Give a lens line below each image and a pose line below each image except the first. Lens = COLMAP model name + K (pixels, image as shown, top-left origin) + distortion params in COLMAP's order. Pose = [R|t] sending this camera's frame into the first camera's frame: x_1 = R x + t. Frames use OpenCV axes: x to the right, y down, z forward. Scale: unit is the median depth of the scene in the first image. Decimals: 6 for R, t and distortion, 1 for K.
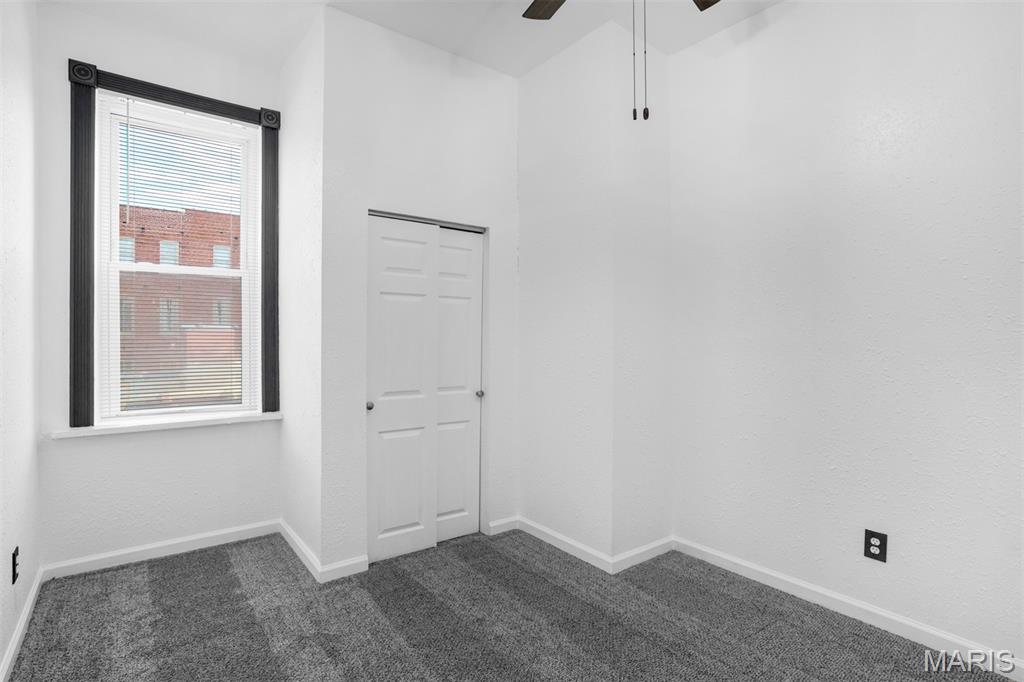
lens RADIAL K [[527.2, 0, 502.3], [0, 527.2, 336.3], [0, 0, 1]] dist [-0.001269, 0.001232]
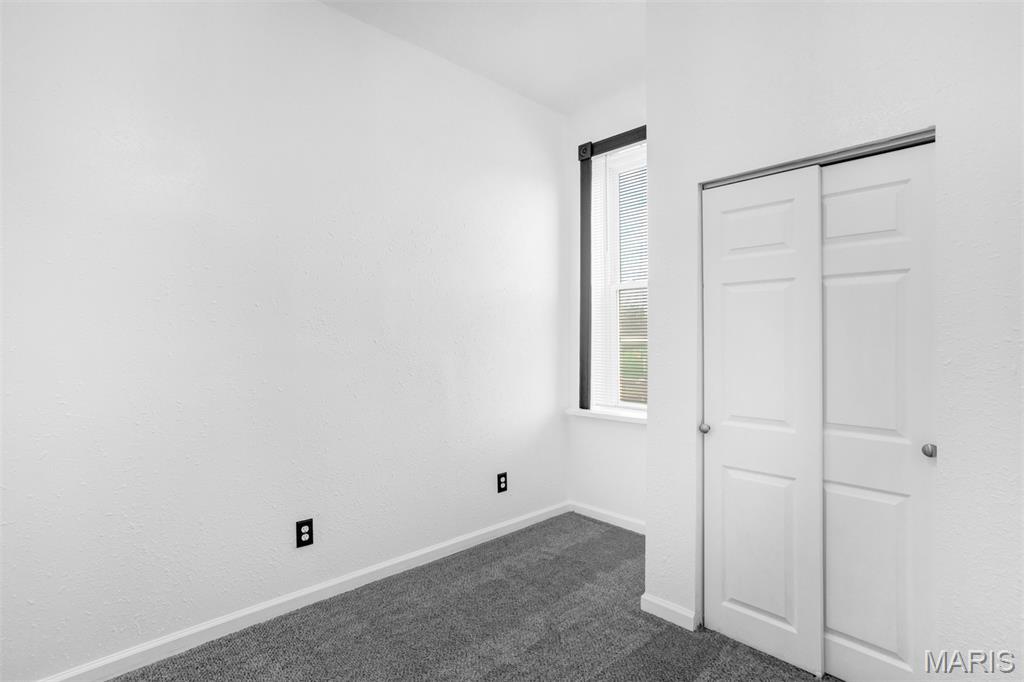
lens RADIAL K [[527.2, 0, 502.3], [0, 527.2, 336.3], [0, 0, 1]] dist [-0.001269, 0.001232]
pose [[0.089576, -0.014413, -0.995876, 0.535335], [-0.002418, 0.999889, -0.014689, 0.005760], [0.995977, 0.003723, 0.089531, 0.647366]]
